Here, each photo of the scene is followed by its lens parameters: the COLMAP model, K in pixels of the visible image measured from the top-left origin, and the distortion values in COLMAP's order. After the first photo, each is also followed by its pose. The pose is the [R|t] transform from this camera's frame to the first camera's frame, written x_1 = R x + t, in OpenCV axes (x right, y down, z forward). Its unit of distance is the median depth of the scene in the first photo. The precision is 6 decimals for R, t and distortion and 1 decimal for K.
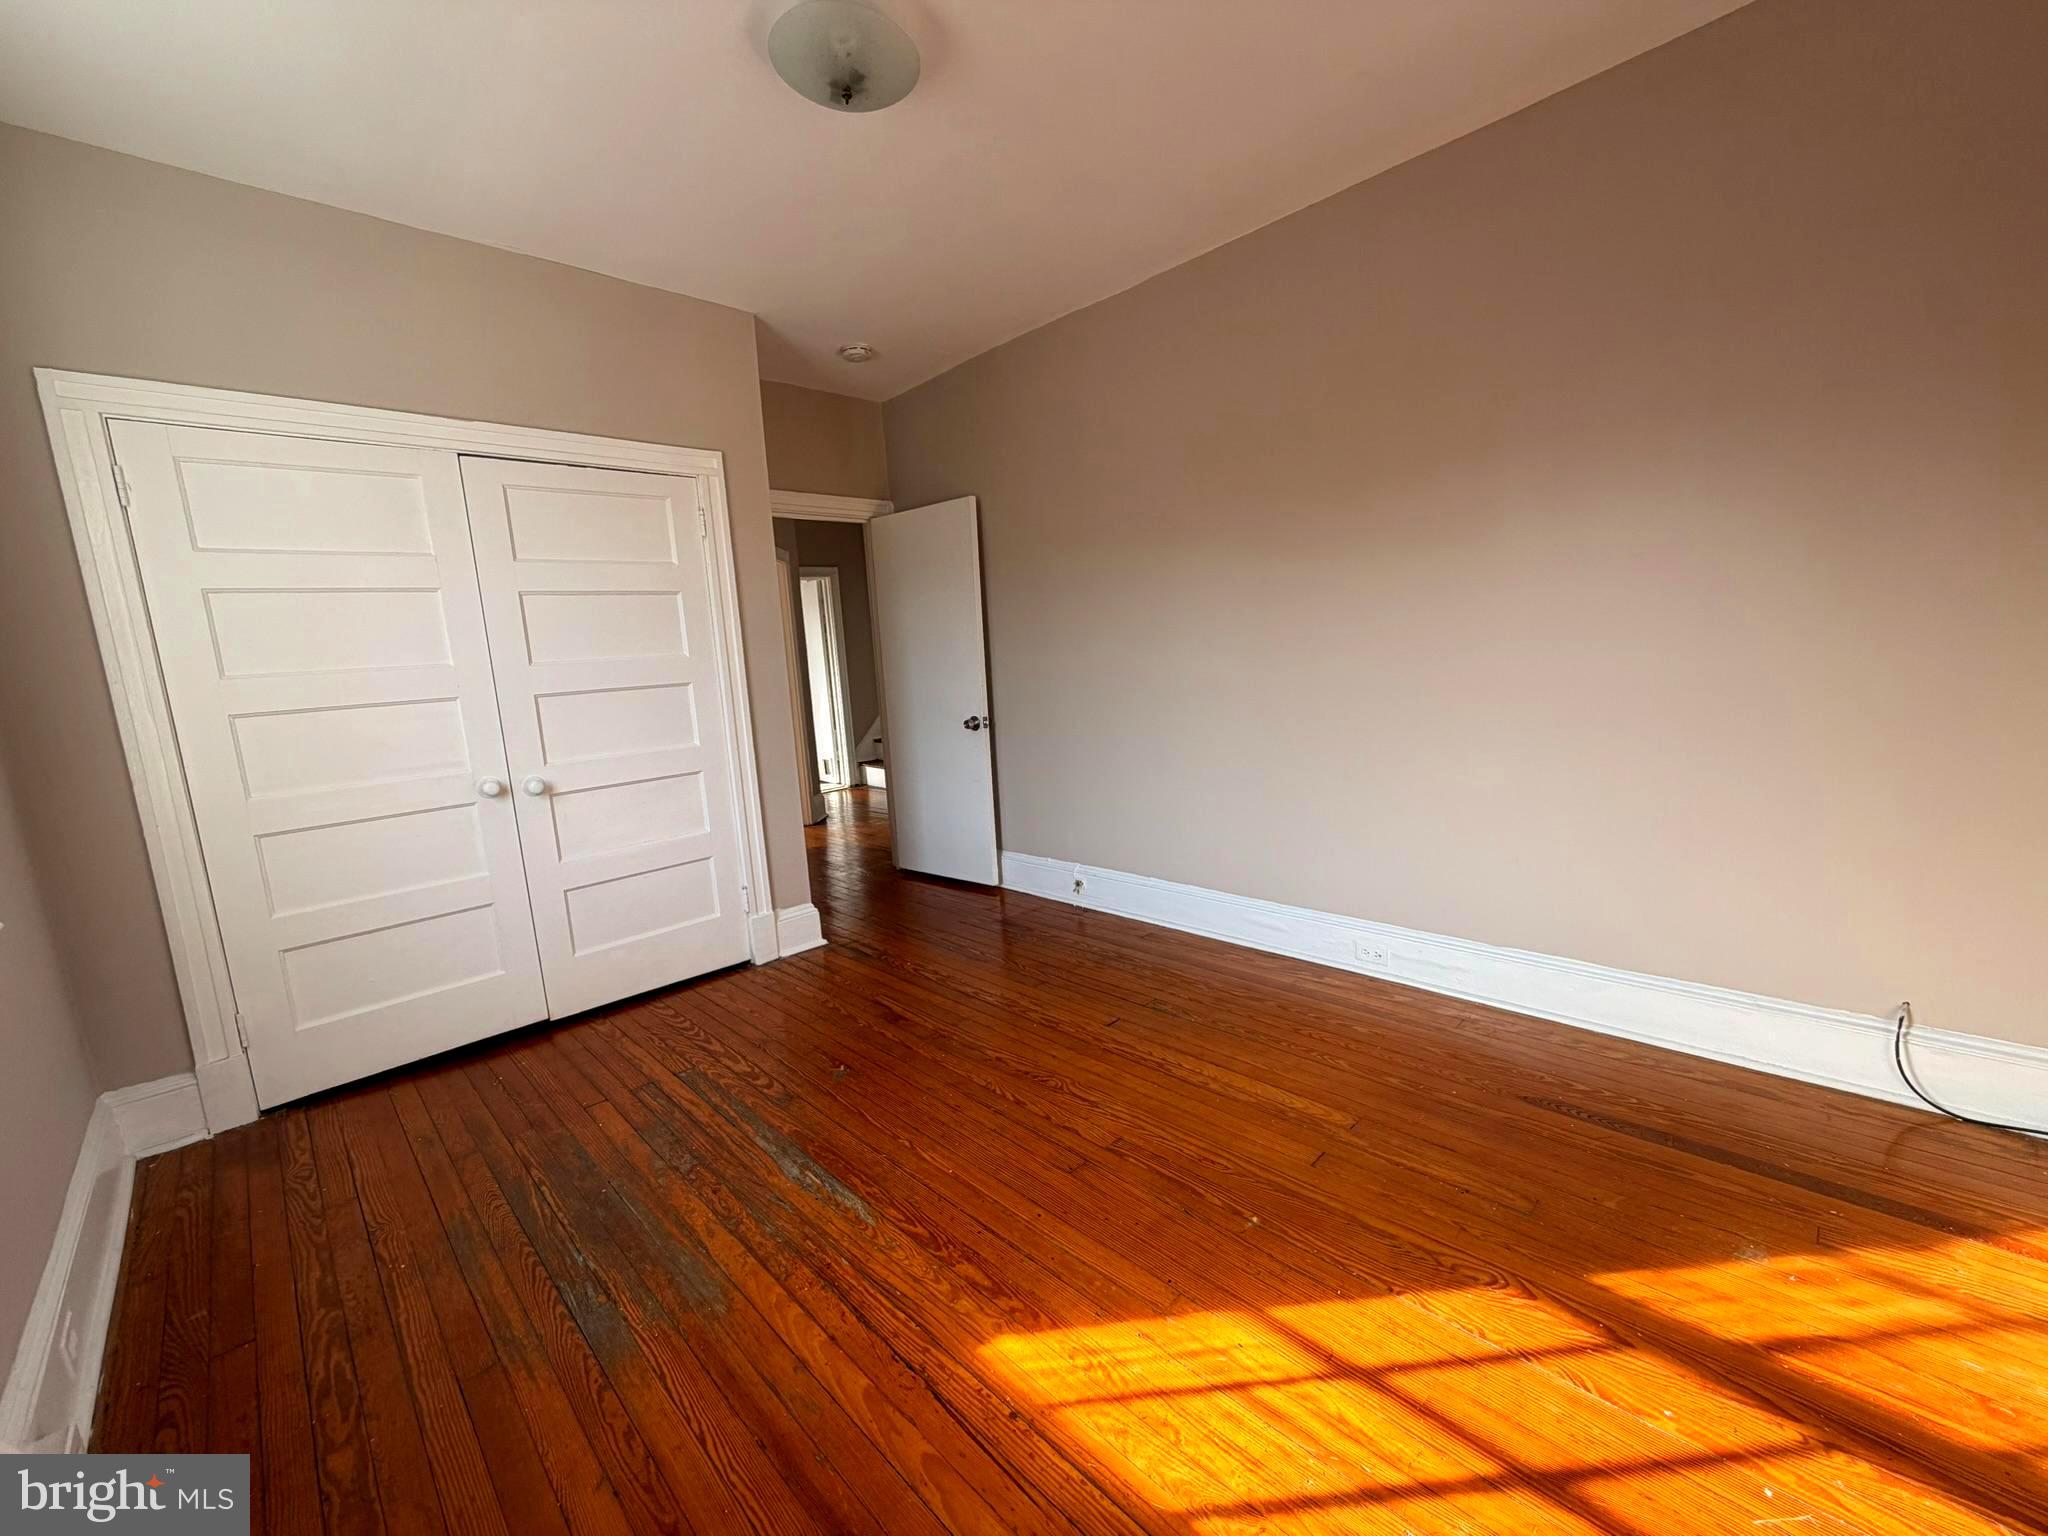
lens RADIAL K [[820.3, 0, 1016.0], [0, 820.3, 762.2], [0, 0, 1]] dist [0.003476, -0.000222]
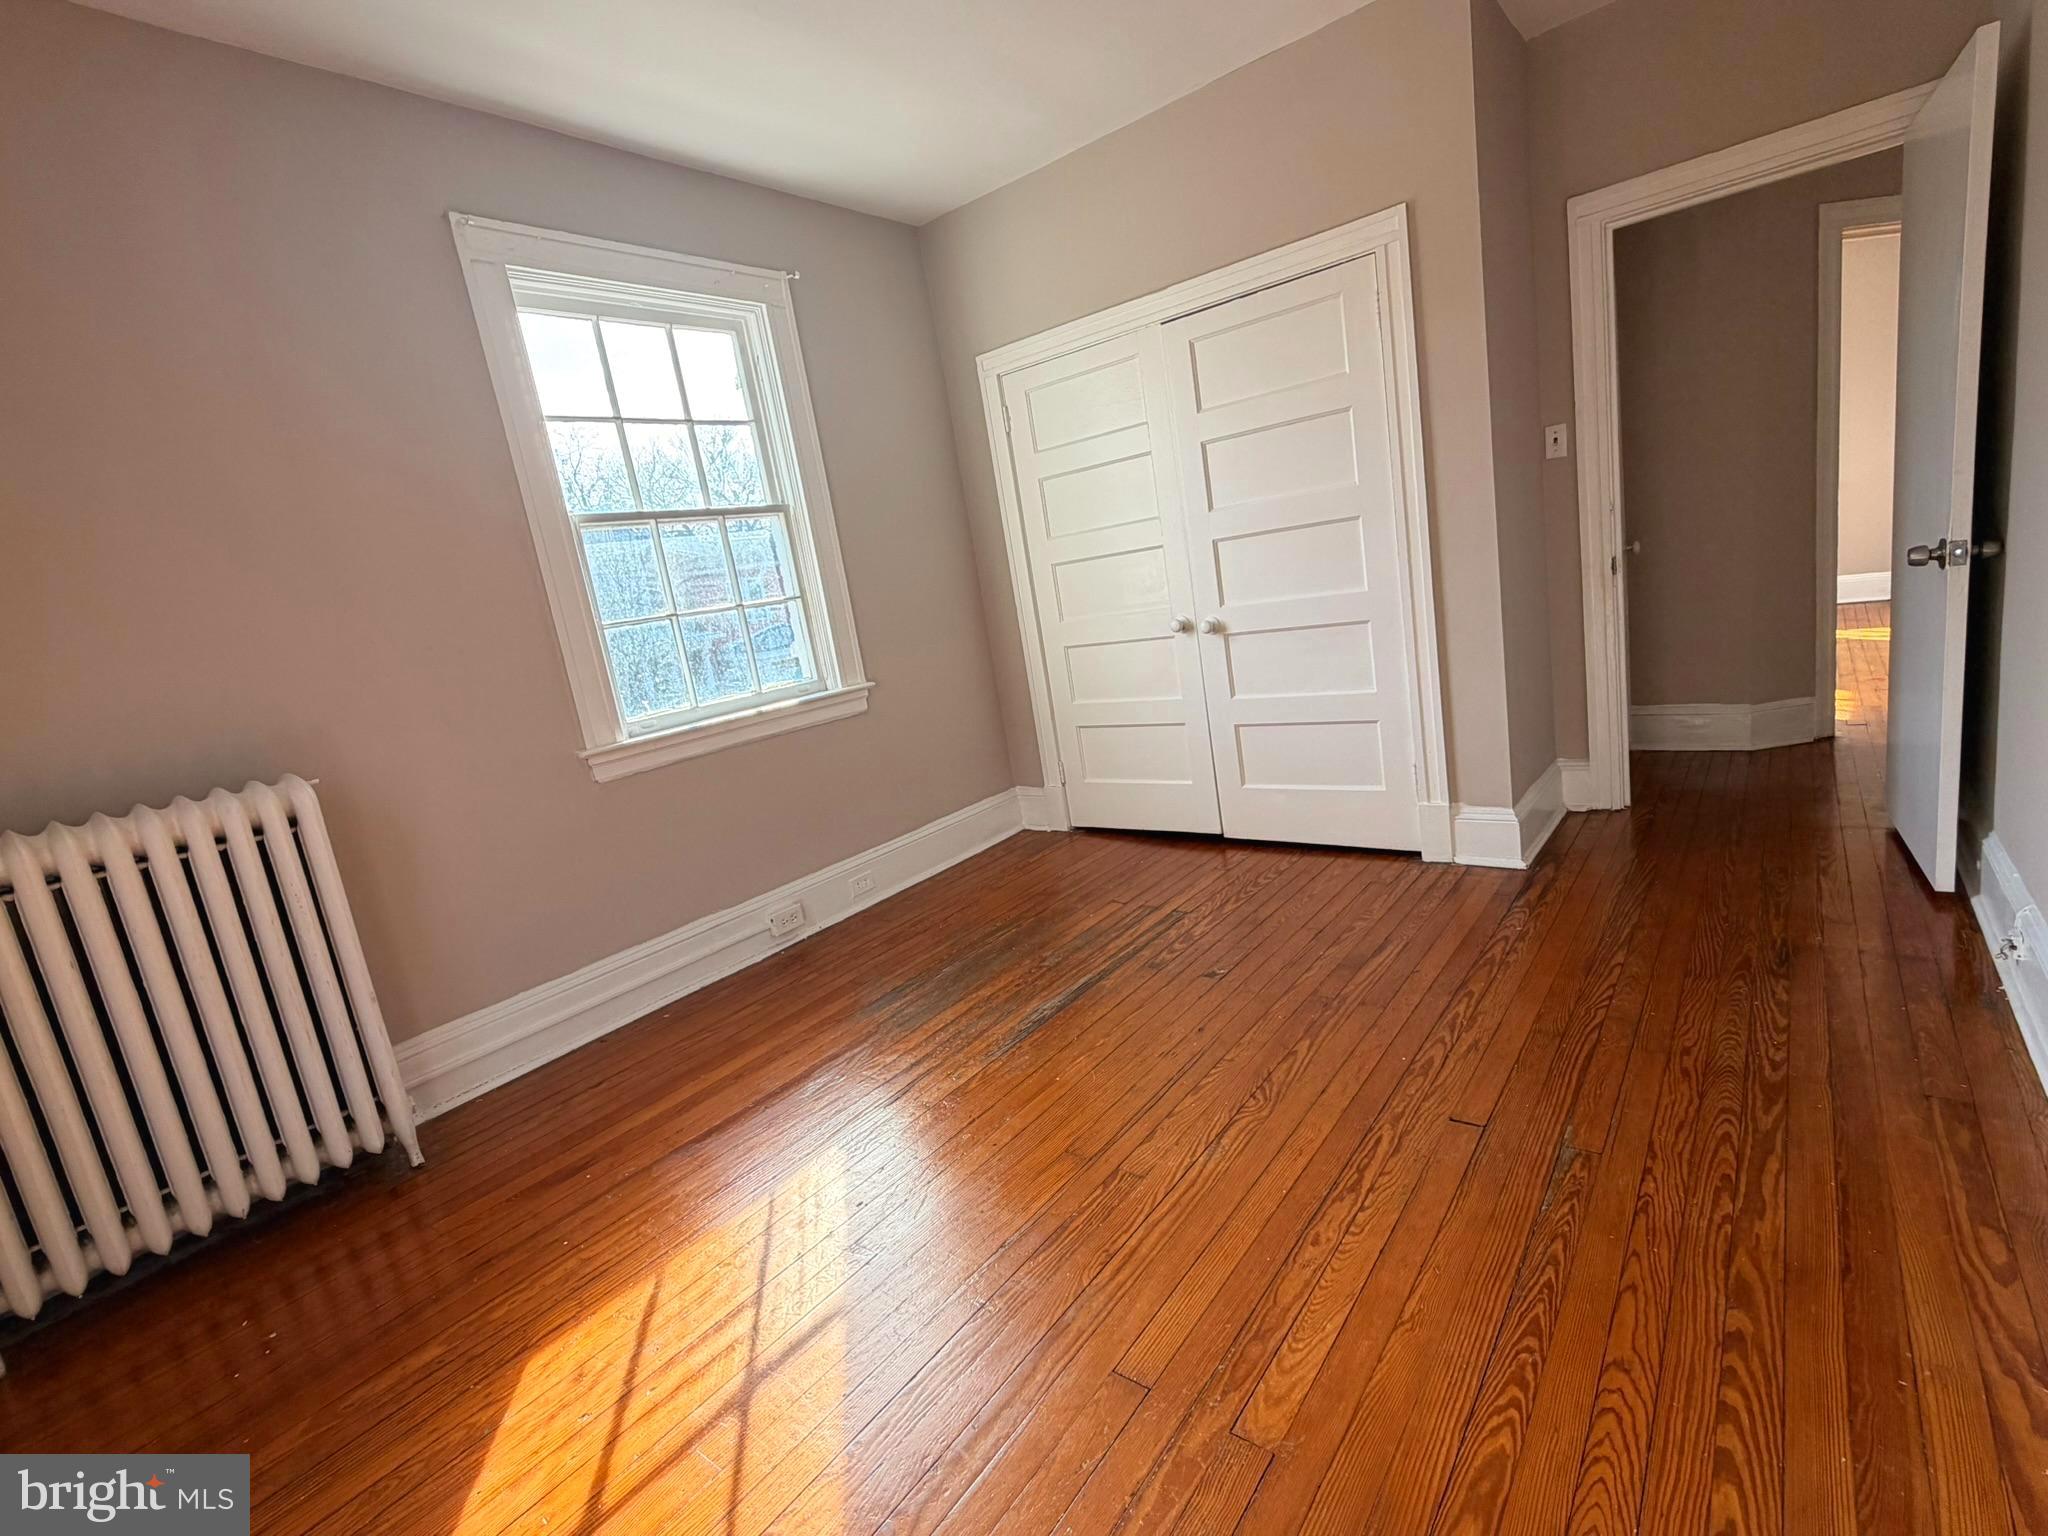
lens RADIAL K [[950.6, 0, 1032.1], [0, 950.6, 766.3], [0, 0, 1]] dist [0.003280, 0.000346]
pose [[0.149064, 0.234315, -0.960665, 0.705468], [0.002519, 0.971426, 0.237331, -0.099373], [0.988824, -0.037797, 0.144215, 0.637078]]
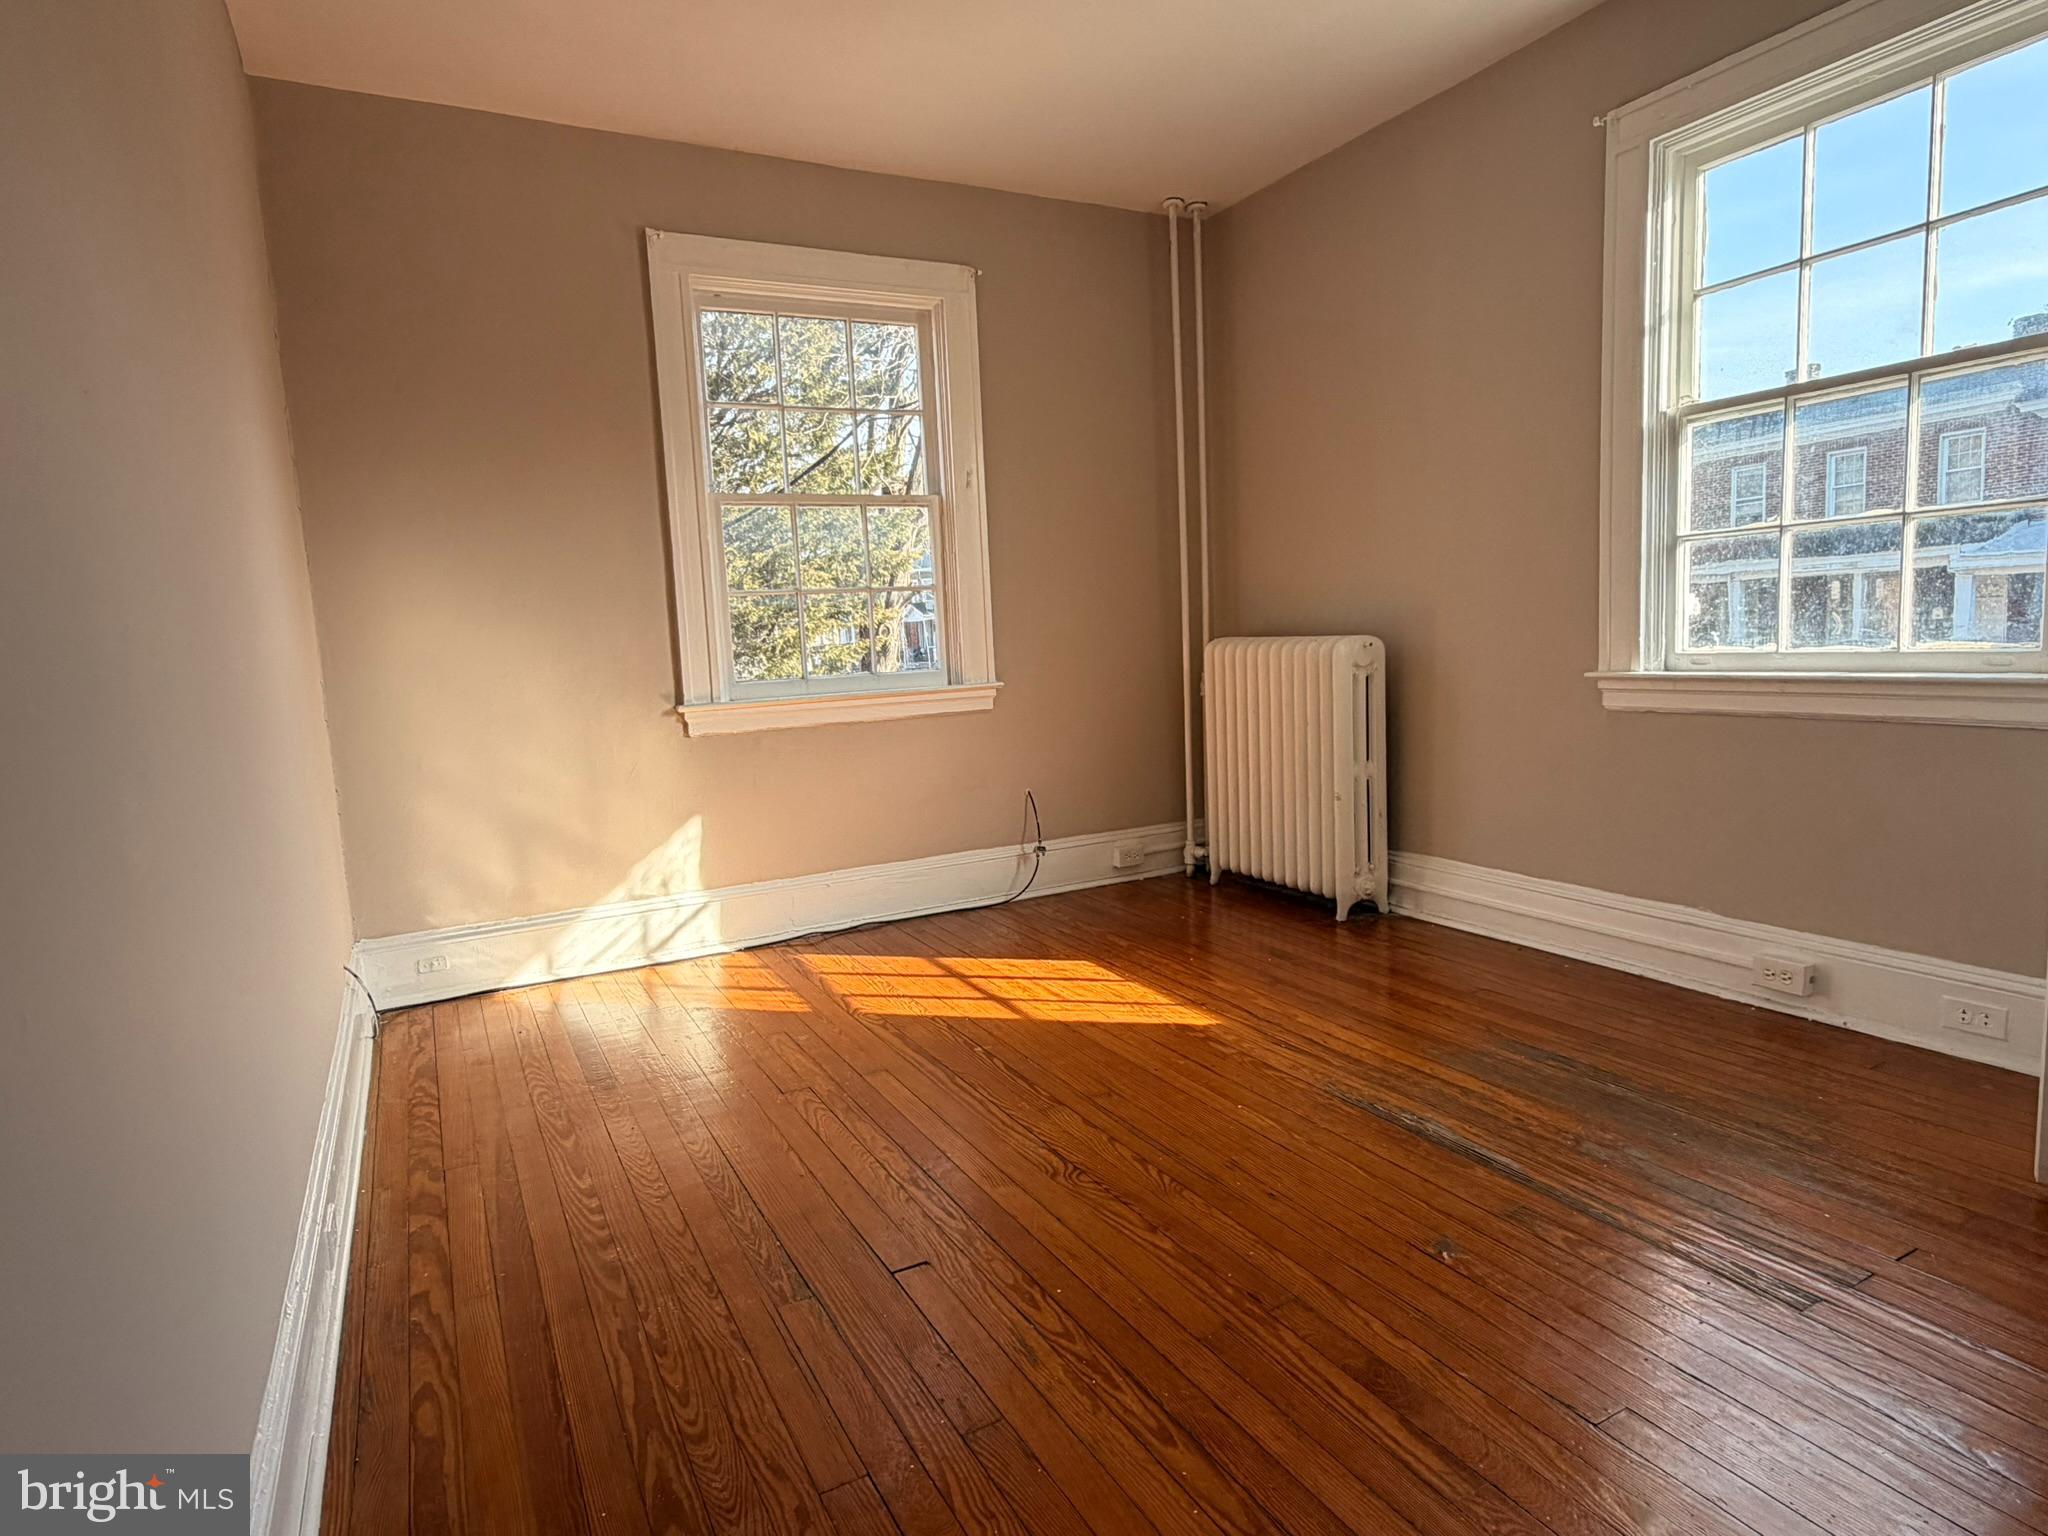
lens RADIAL K [[1128.0, 0, 1013.9], [0, 1128.0, 769.6], [0, 0, 1]] dist [-0.001695, 0.004784]
pose [[-0.954932, 0.078216, 0.286334, -0.174252], [0.149037, 0.960588, 0.234646, -0.140122], [-0.256696, 0.266746, -0.928953, 1.635042]]
